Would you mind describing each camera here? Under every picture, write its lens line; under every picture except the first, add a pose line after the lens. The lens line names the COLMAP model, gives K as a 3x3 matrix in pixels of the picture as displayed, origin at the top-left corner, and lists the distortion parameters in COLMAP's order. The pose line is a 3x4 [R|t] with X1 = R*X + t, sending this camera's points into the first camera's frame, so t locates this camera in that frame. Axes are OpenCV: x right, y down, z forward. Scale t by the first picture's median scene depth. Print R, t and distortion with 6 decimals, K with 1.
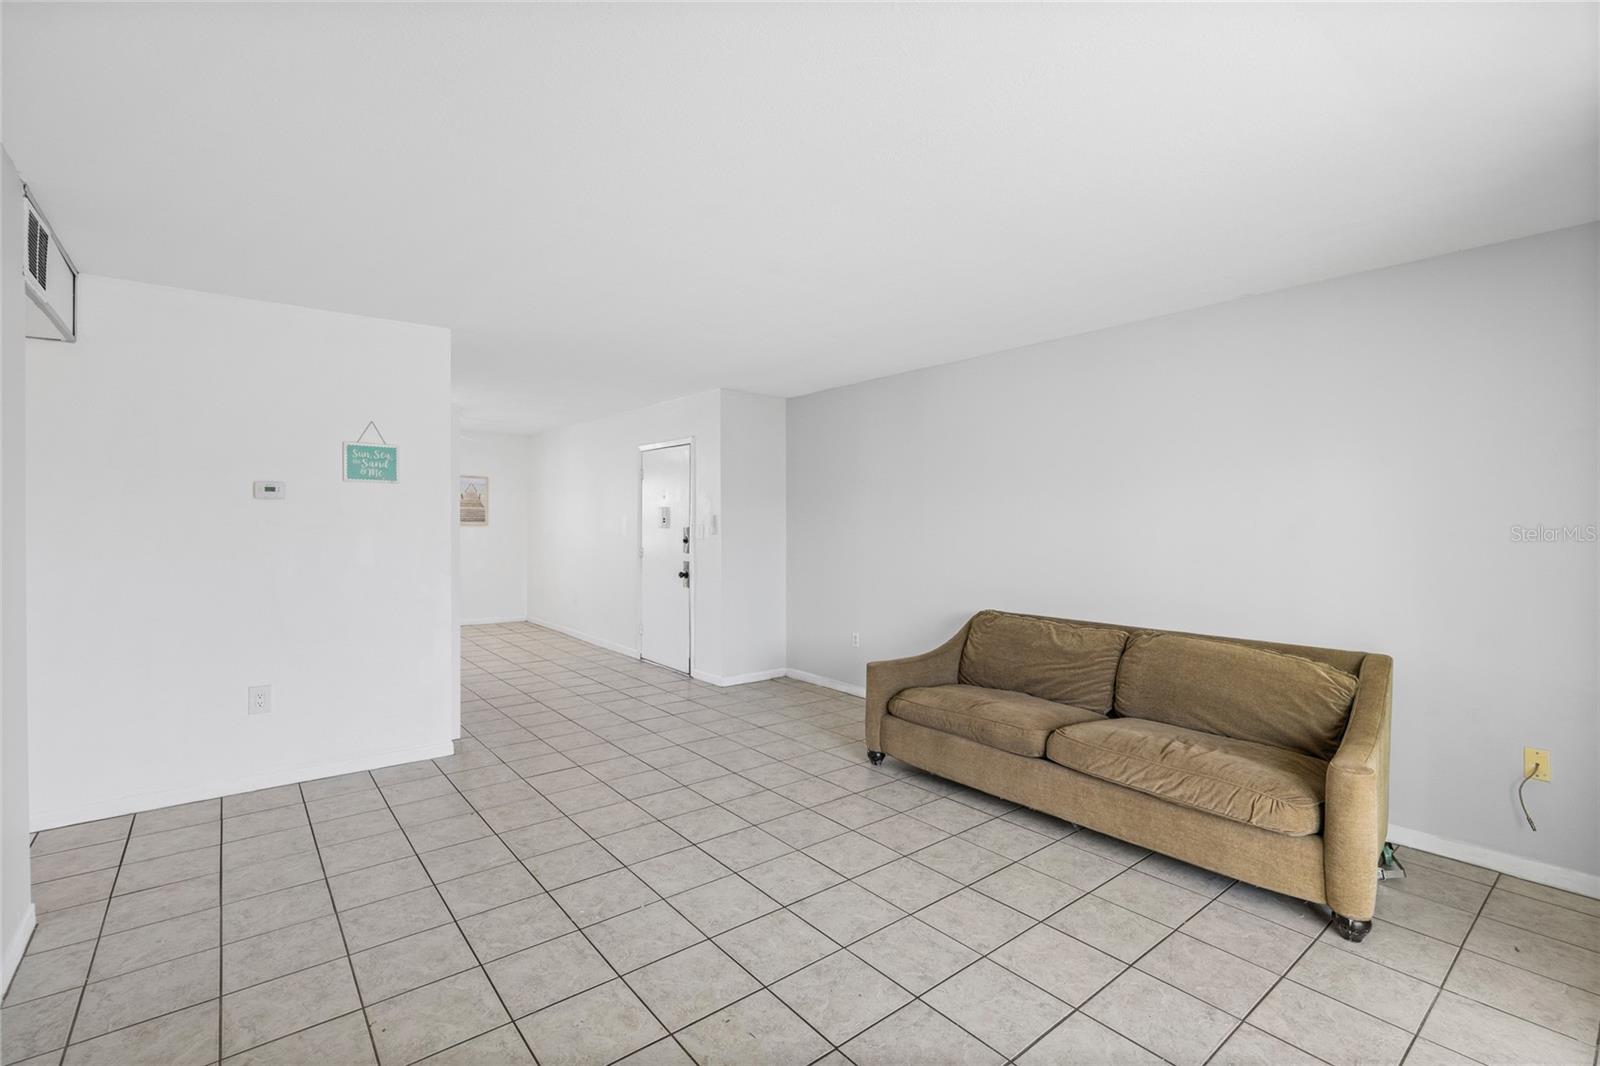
lens RADIAL K [[715.5, 0, 793.7], [0, 715.5, 518.6], [0, 0, 1]] dist [-0.011057, 0.001574]
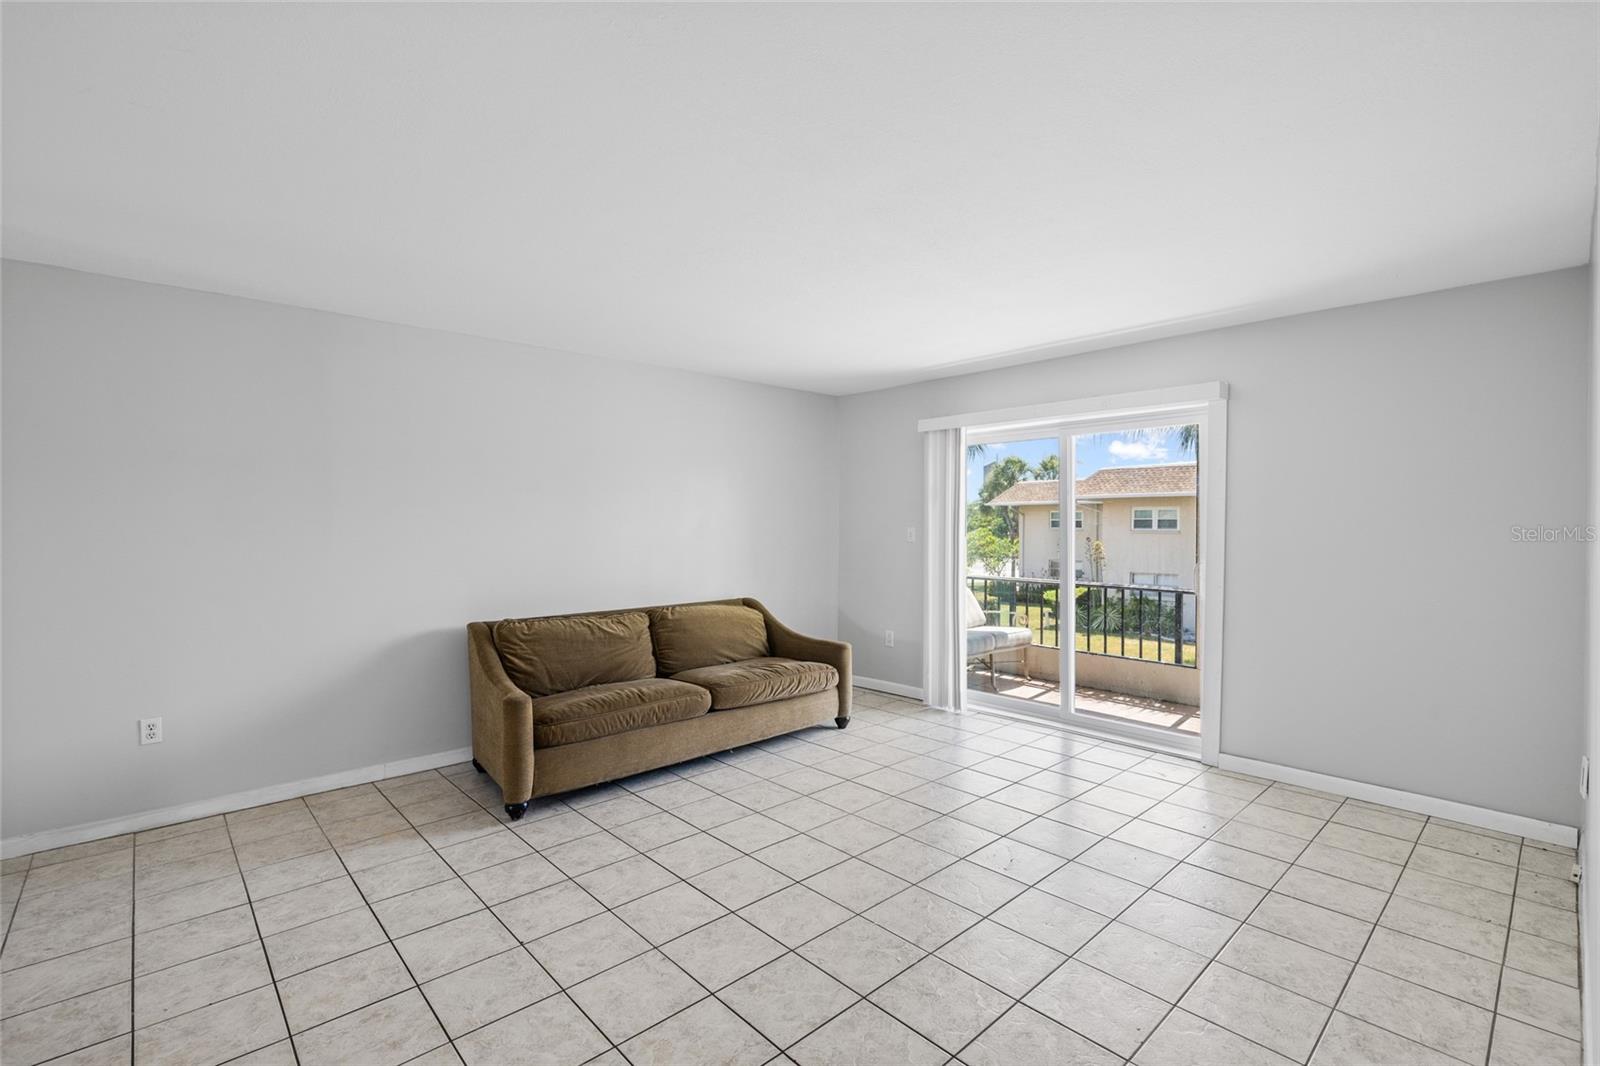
lens RADIAL K [[715.5, 0, 806.9], [0, 715.5, 528.0], [0, 0, 1]] dist [-0.011057, 0.001574]
pose [[-0.068947, -0.008396, 0.997585, -0.967423], [-0.000299, 0.999965, 0.008395, 0.000662], [-0.997620, 0.000280, -0.068947, 0.964043]]
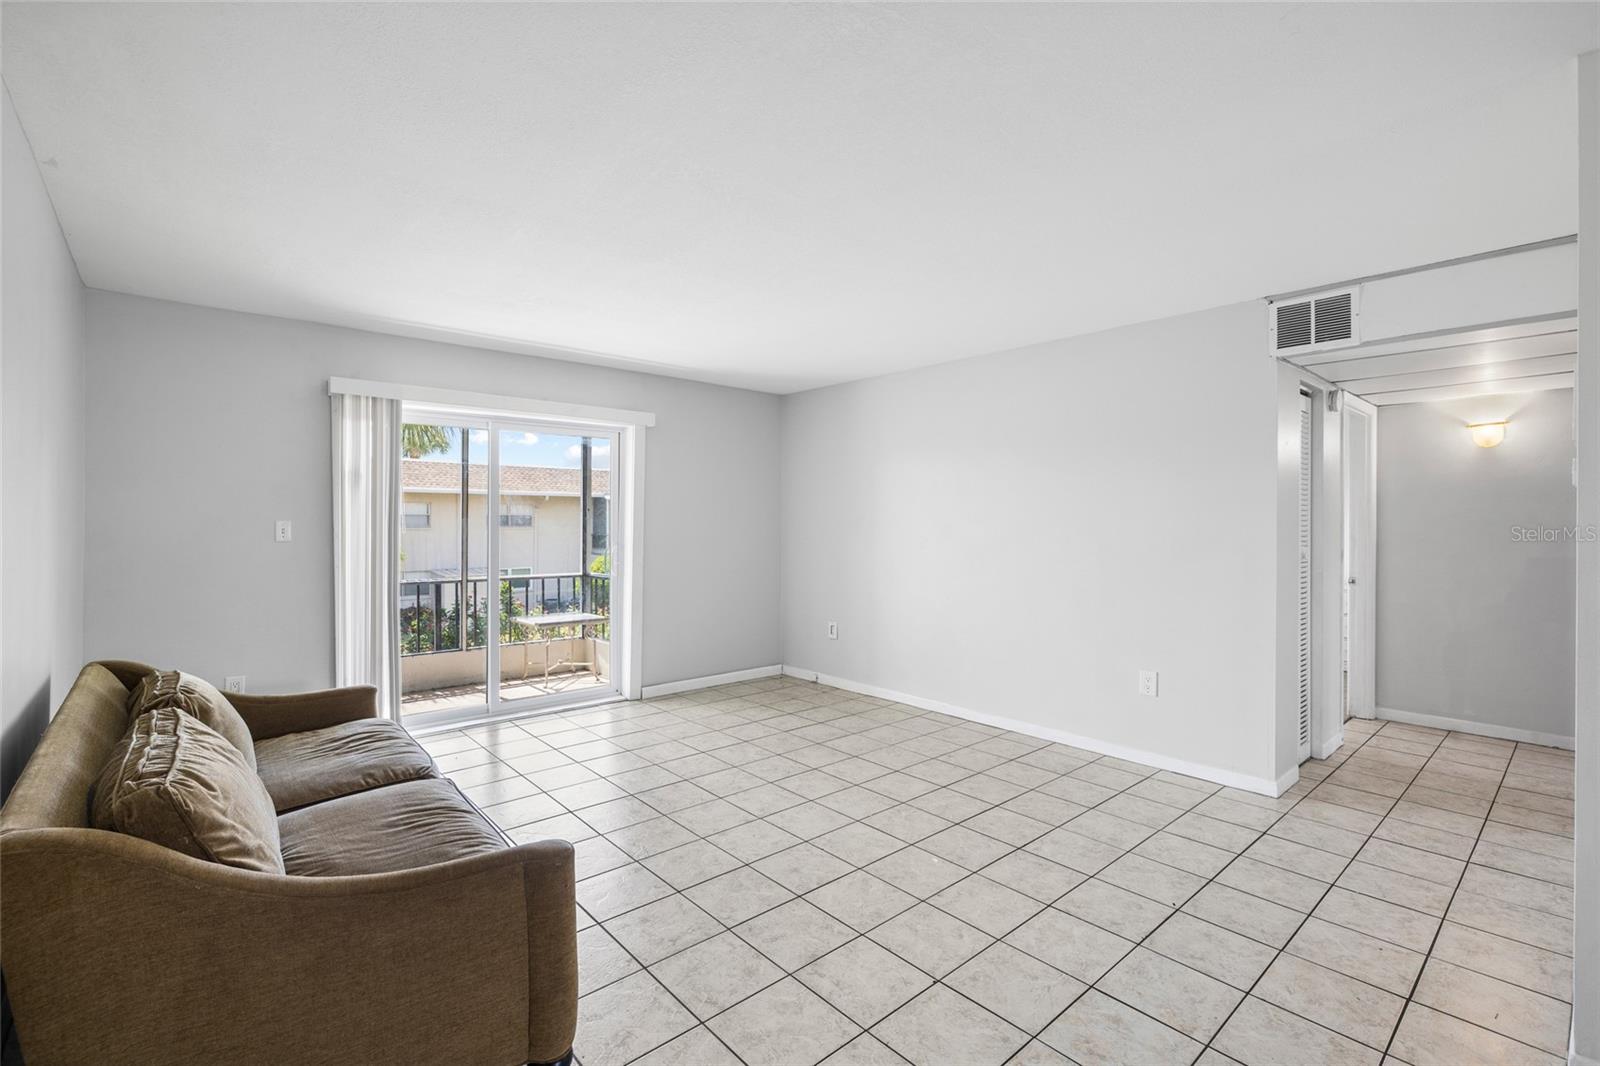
lens RADIAL K [[715.5, 0, 783.6], [0, 715.5, 531.0], [0, 0, 1]] dist [-0.011057, 0.001574]
pose [[-0.999599, -0.006512, -0.027549, -0.012877], [-0.006948, 0.999852, 0.015761, 0.005562], [0.027442, 0.015946, -0.999496, 1.902449]]
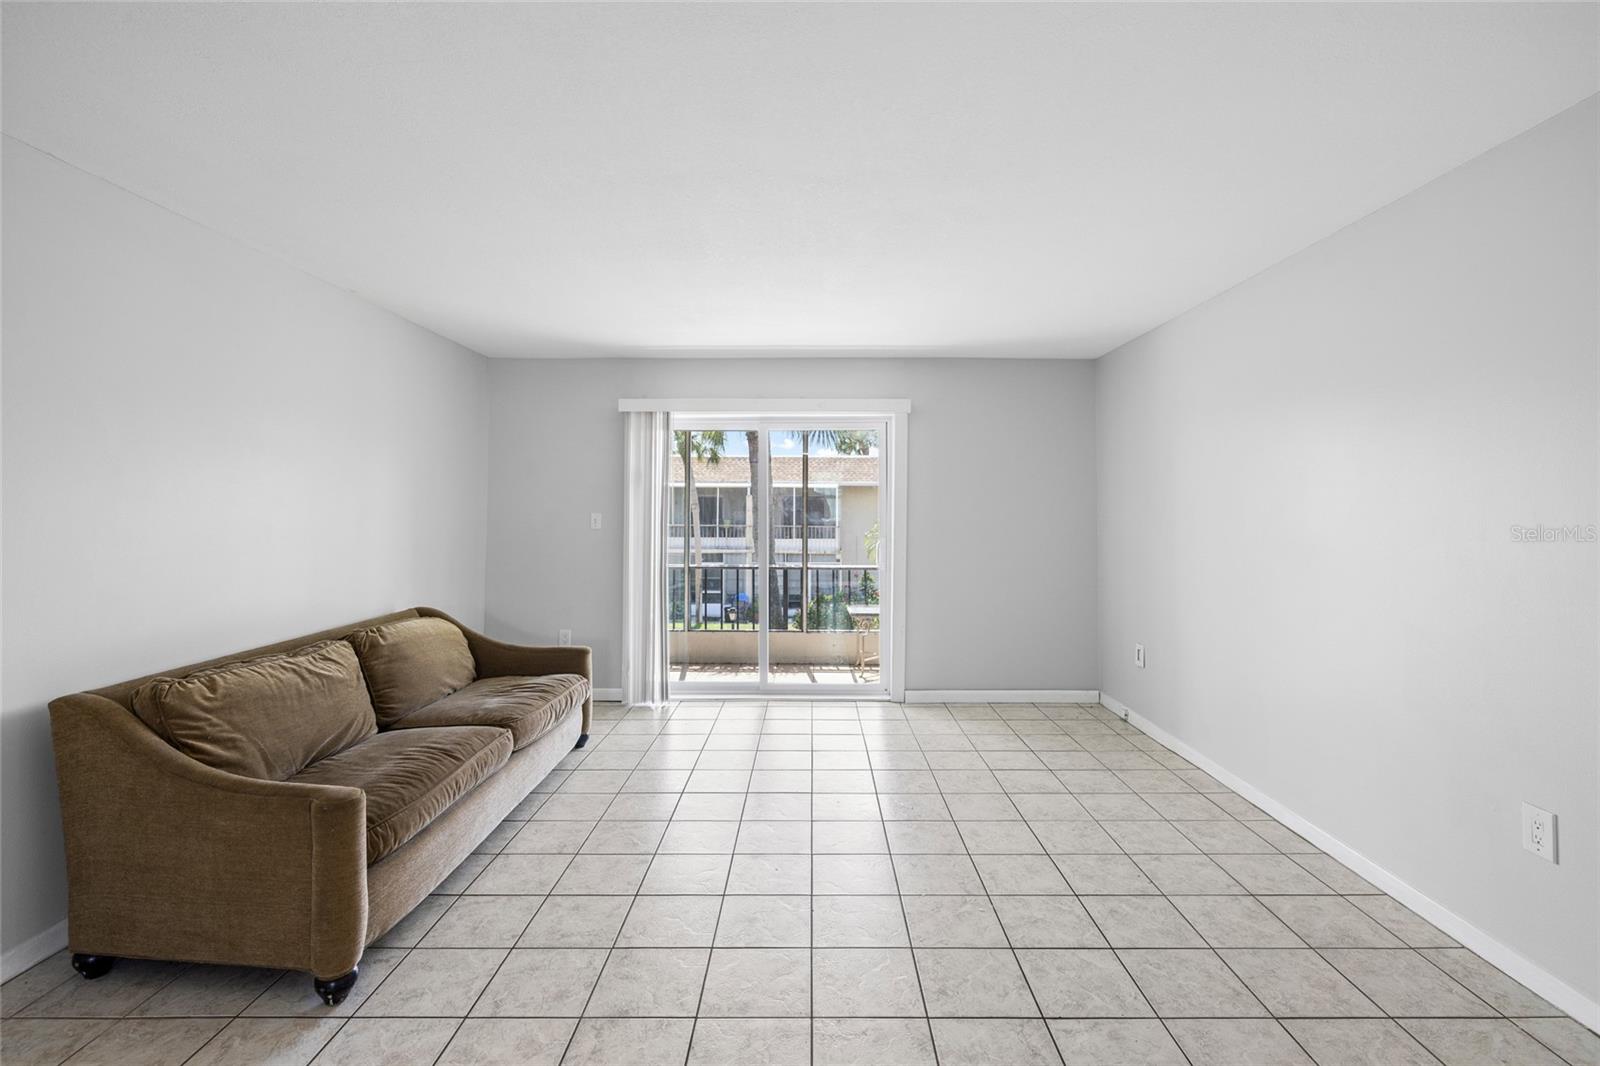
lens RADIAL K [[715.5, 0, 809.1], [0, 715.5, 505.5], [0, 0, 1]] dist [-0.011057, 0.001574]
pose [[-0.775670, -0.000545, 0.631138, -0.600181], [-0.005431, 0.999968, -0.005810, 0.001636], [-0.631115, -0.007934, -0.775649, 1.569118]]
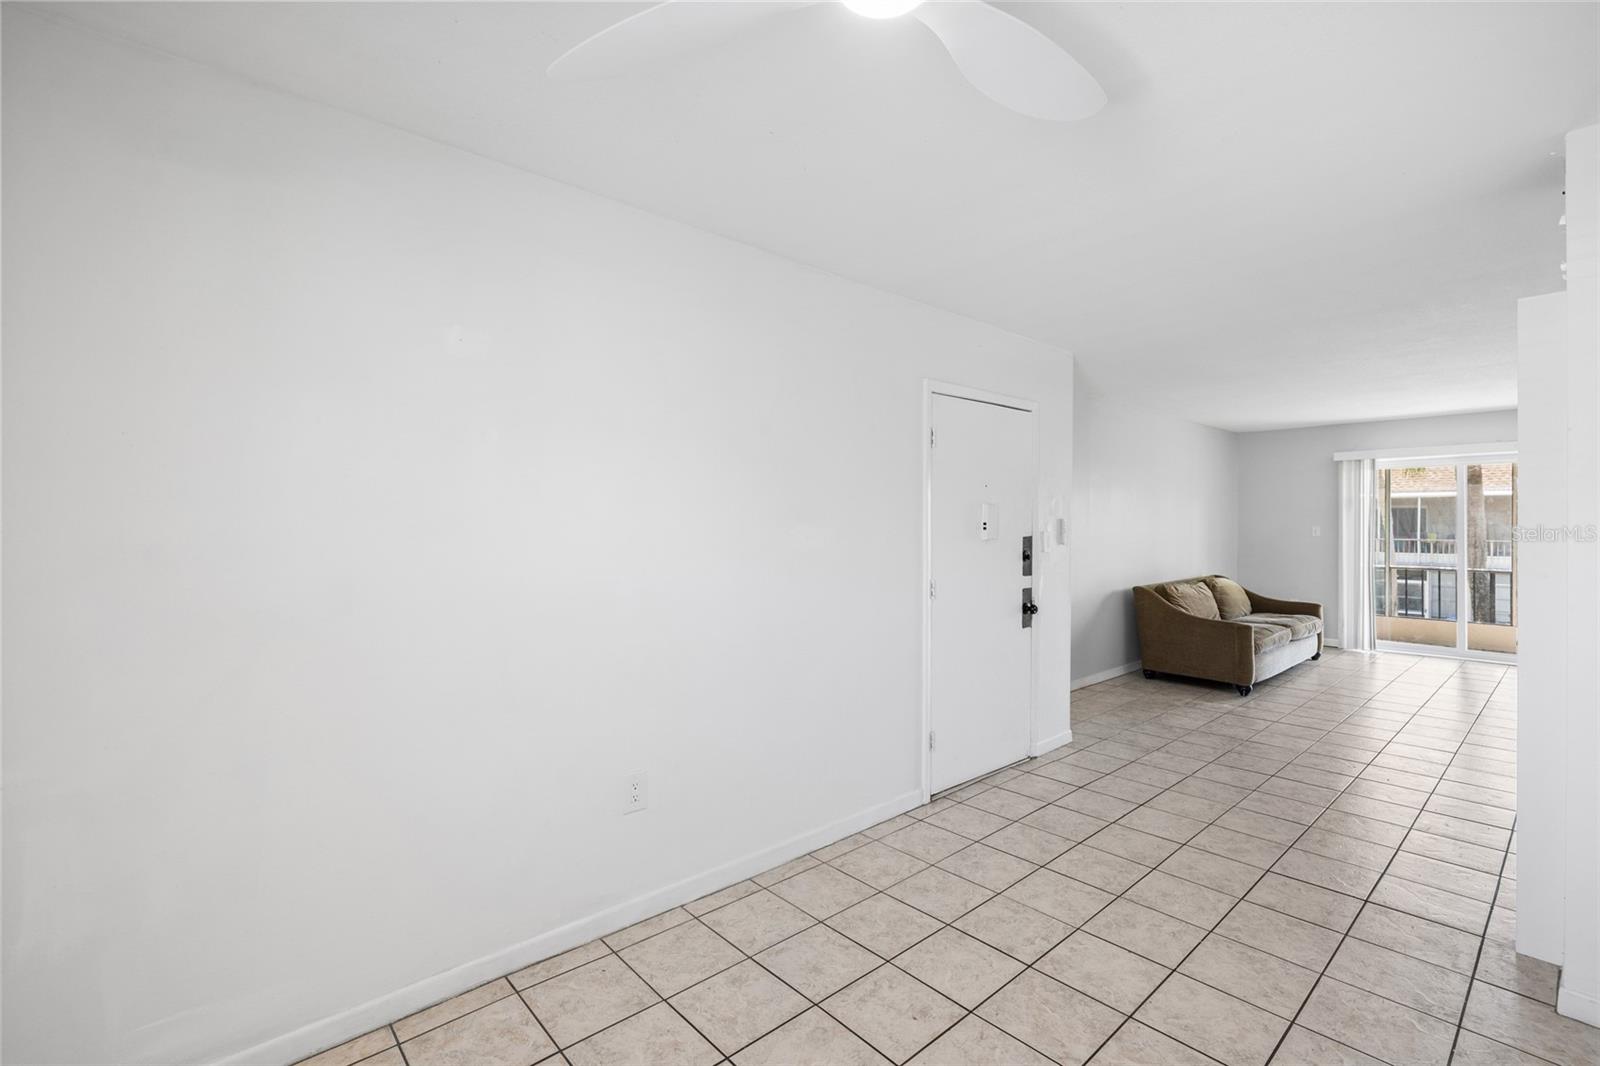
lens RADIAL K [[715.5, 0, 793.6], [0, 715.5, 519.2], [0, 0, 1]] dist [-0.011057, 0.001574]
pose [[-0.038271, 0.000856, 0.999267, -1.698162], [-0.001356, 0.999999, -0.000908, -0.007428], [-0.999266, -0.001390, -0.038270, 2.607649]]
